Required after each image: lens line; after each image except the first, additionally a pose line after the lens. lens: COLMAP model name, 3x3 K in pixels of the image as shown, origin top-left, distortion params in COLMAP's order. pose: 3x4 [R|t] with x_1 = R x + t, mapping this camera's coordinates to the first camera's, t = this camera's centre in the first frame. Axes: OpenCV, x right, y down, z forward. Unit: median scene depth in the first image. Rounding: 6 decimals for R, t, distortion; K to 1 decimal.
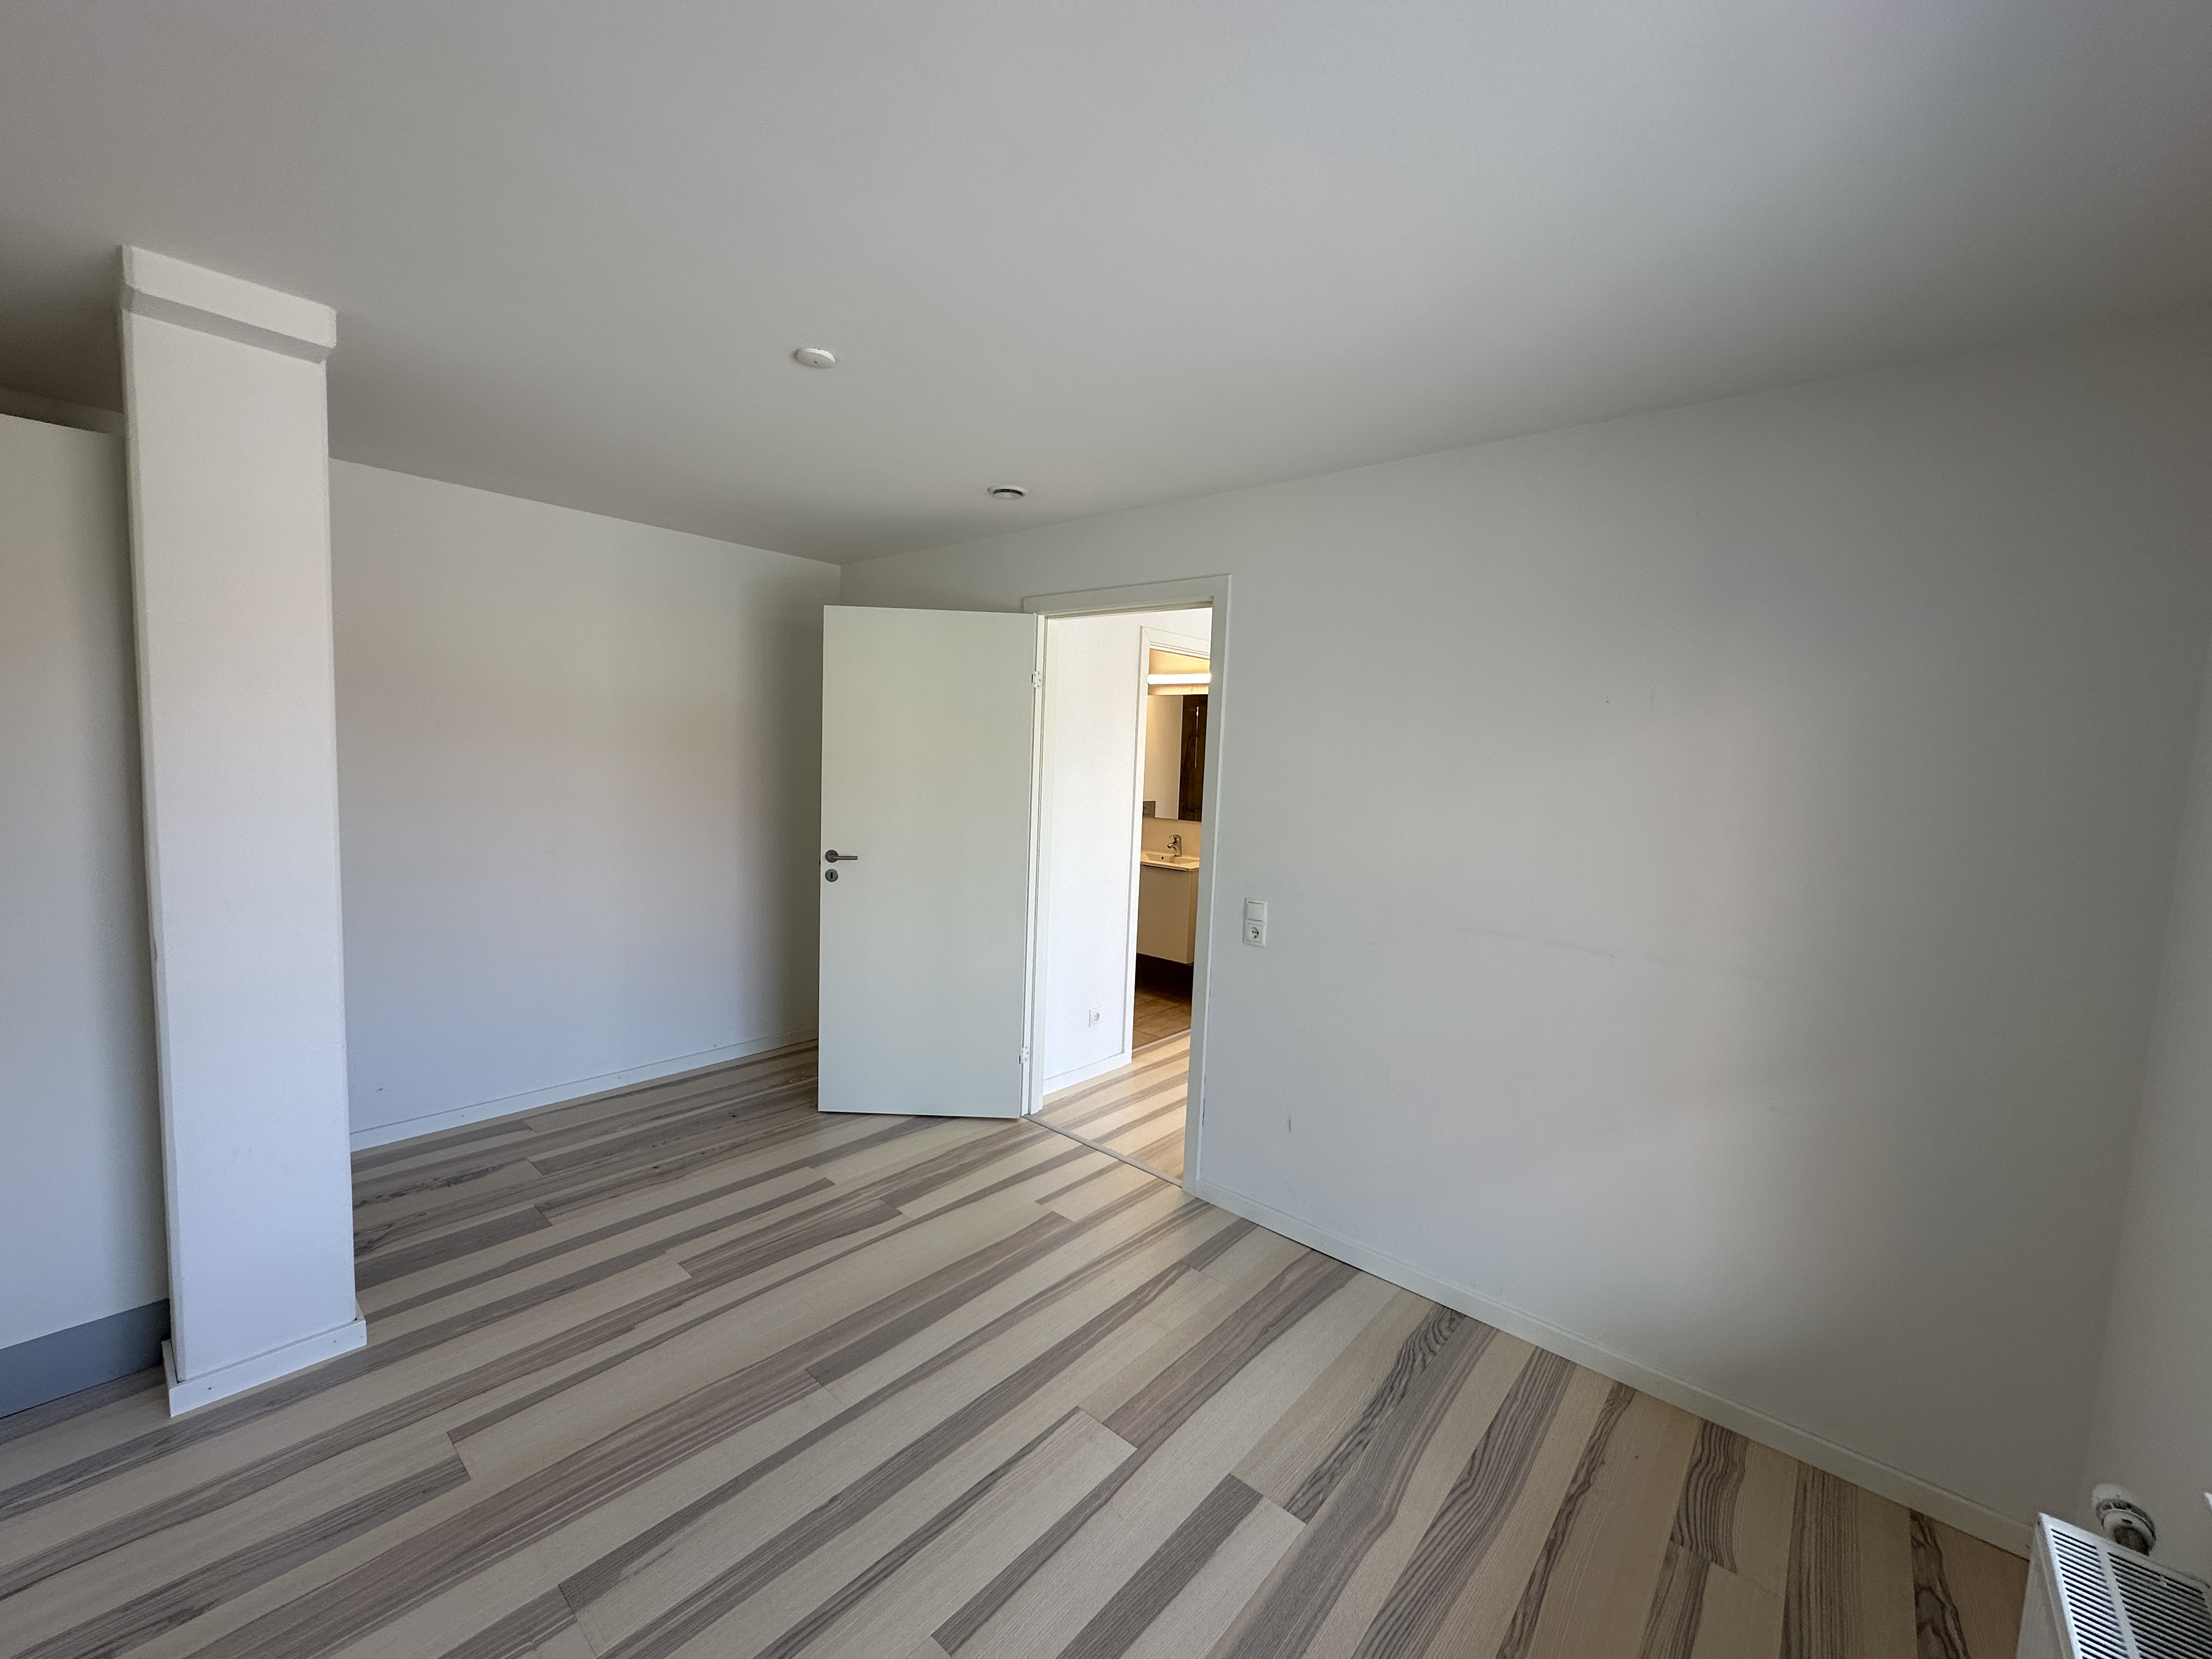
lens RADIAL K [[880.2, 0, 1108.2], [0, 880.2, 830.4], [0, 0, 1]] dist [-0.001870, 0.000536]
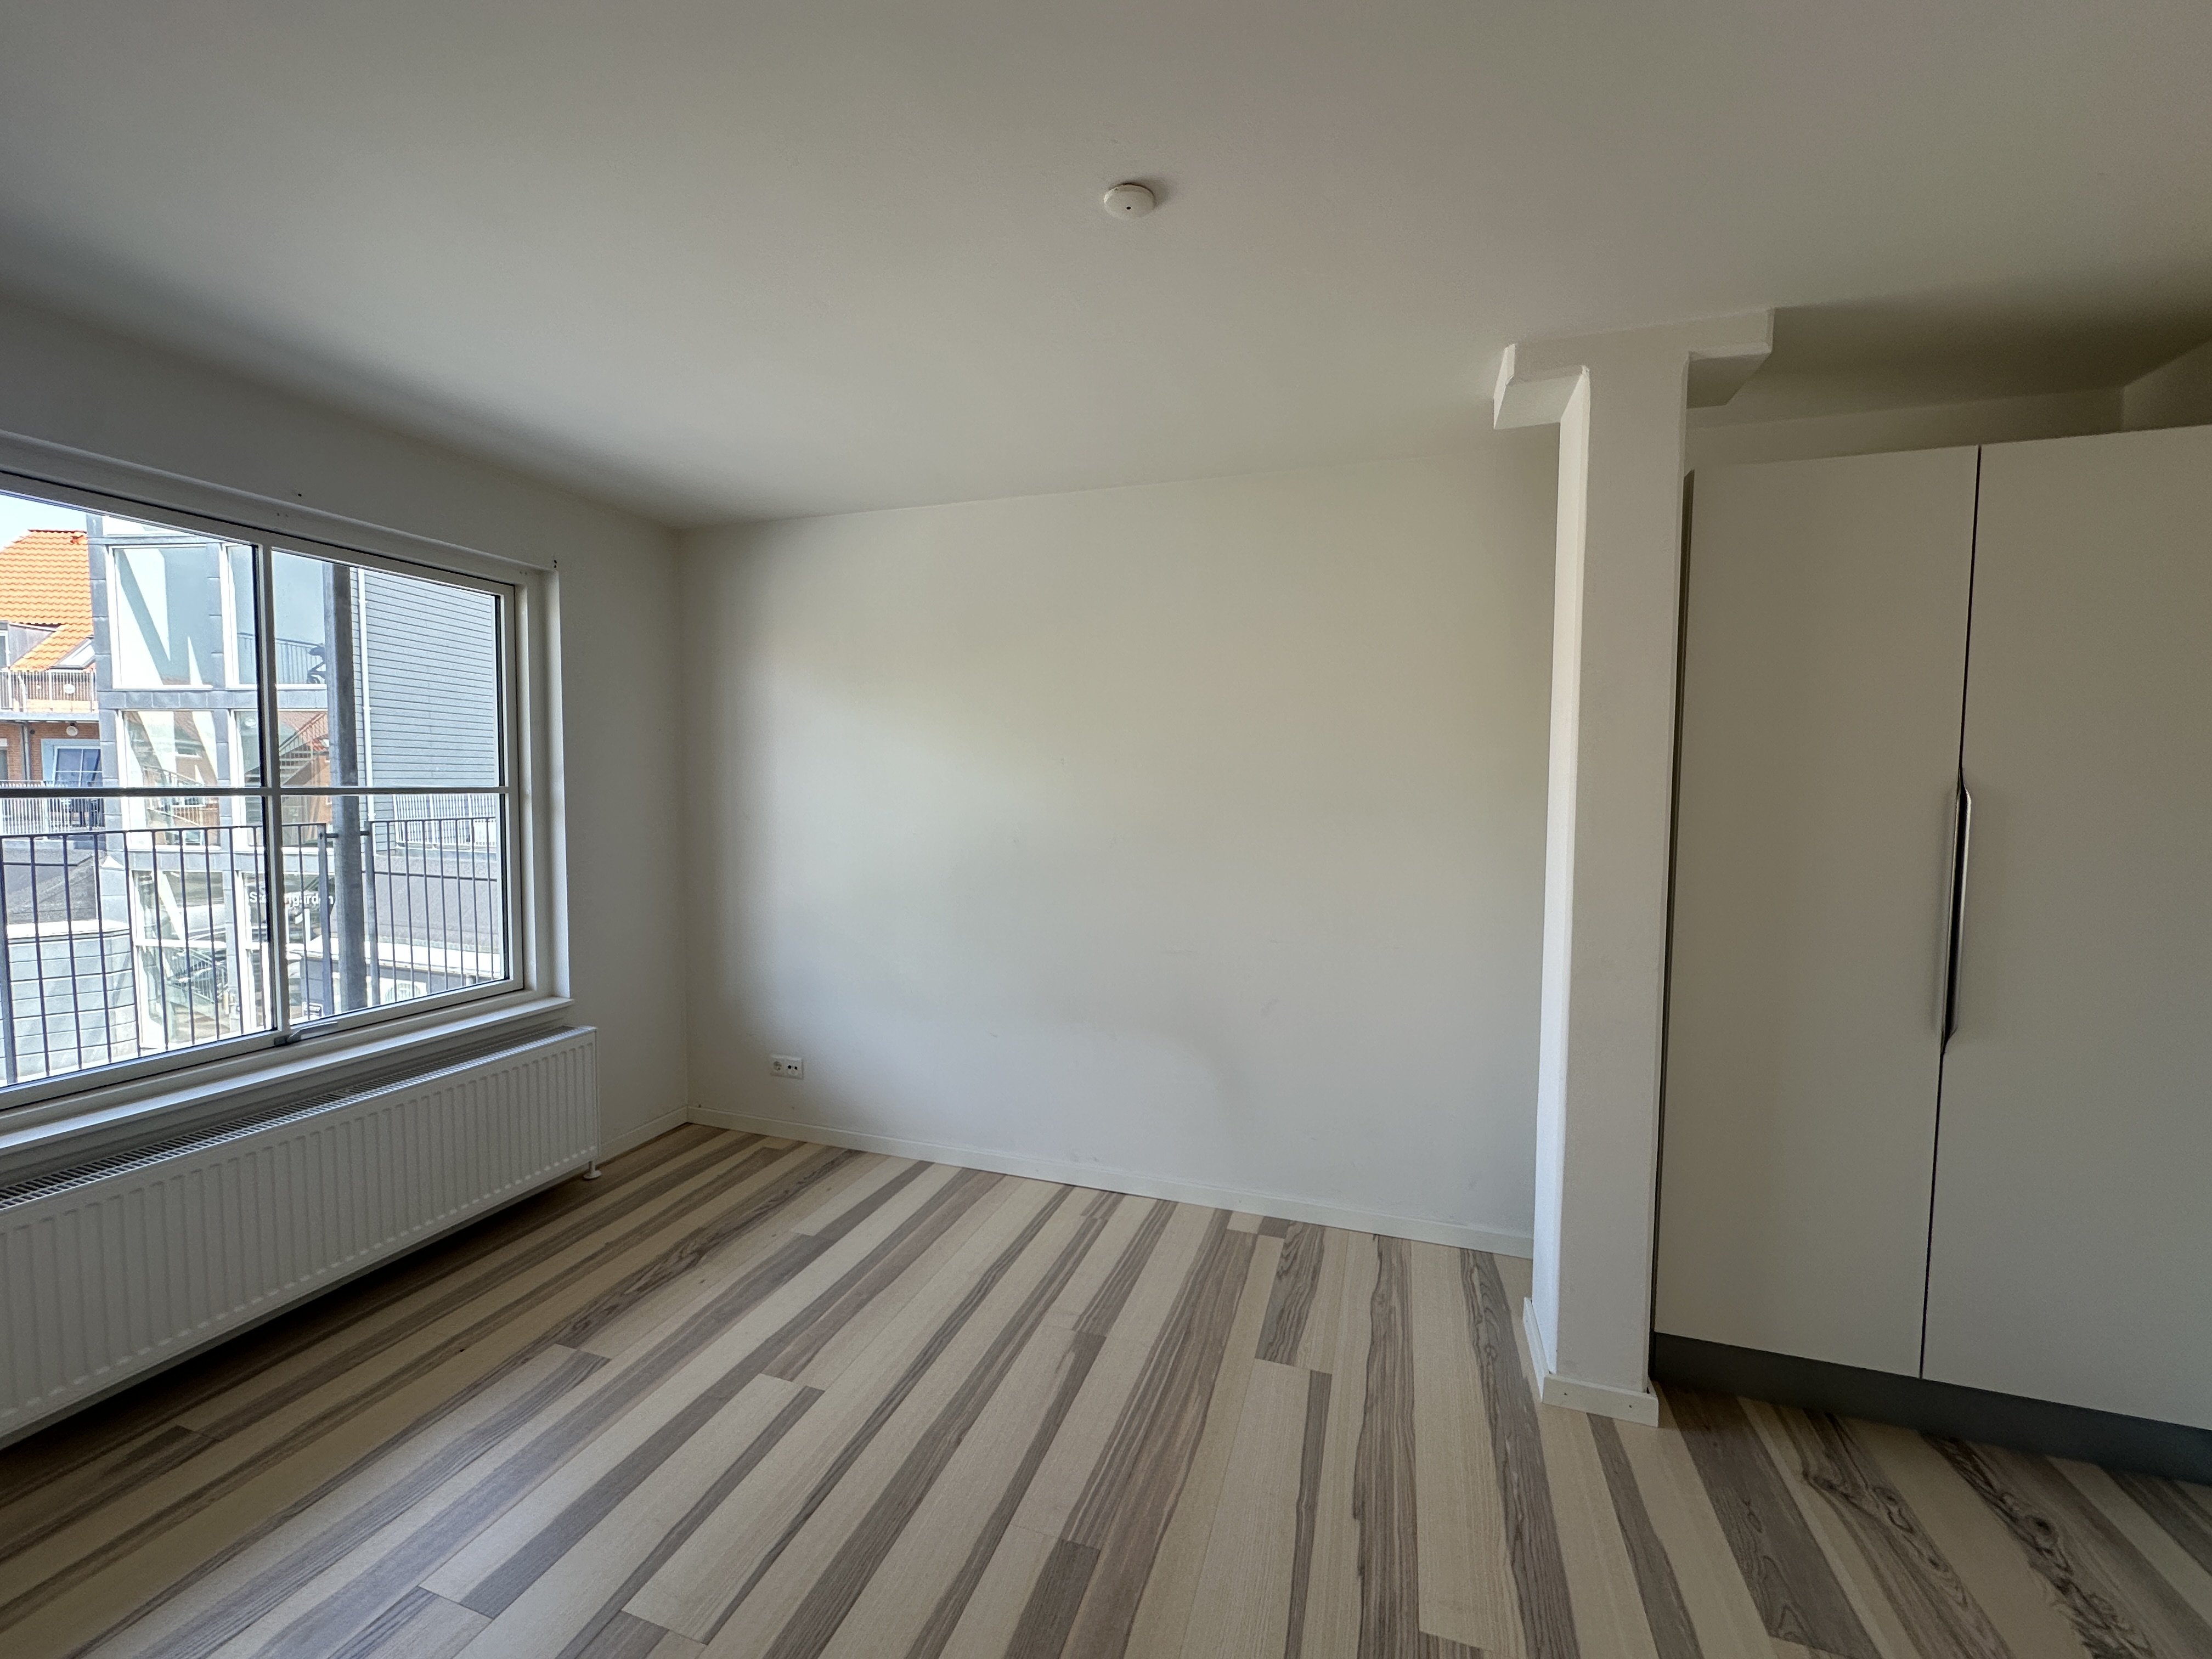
lens RADIAL K [[880.2, 0, 1107.2], [0, 880.2, 830.7], [0, 0, 1]] dist [-0.001870, 0.000536]
pose [[-0.923686, -0.024983, -0.382335, -0.053296], [-0.076514, 0.989800, 0.120174, -0.110487], [0.375433, 0.140257, -0.916176, 1.913172]]
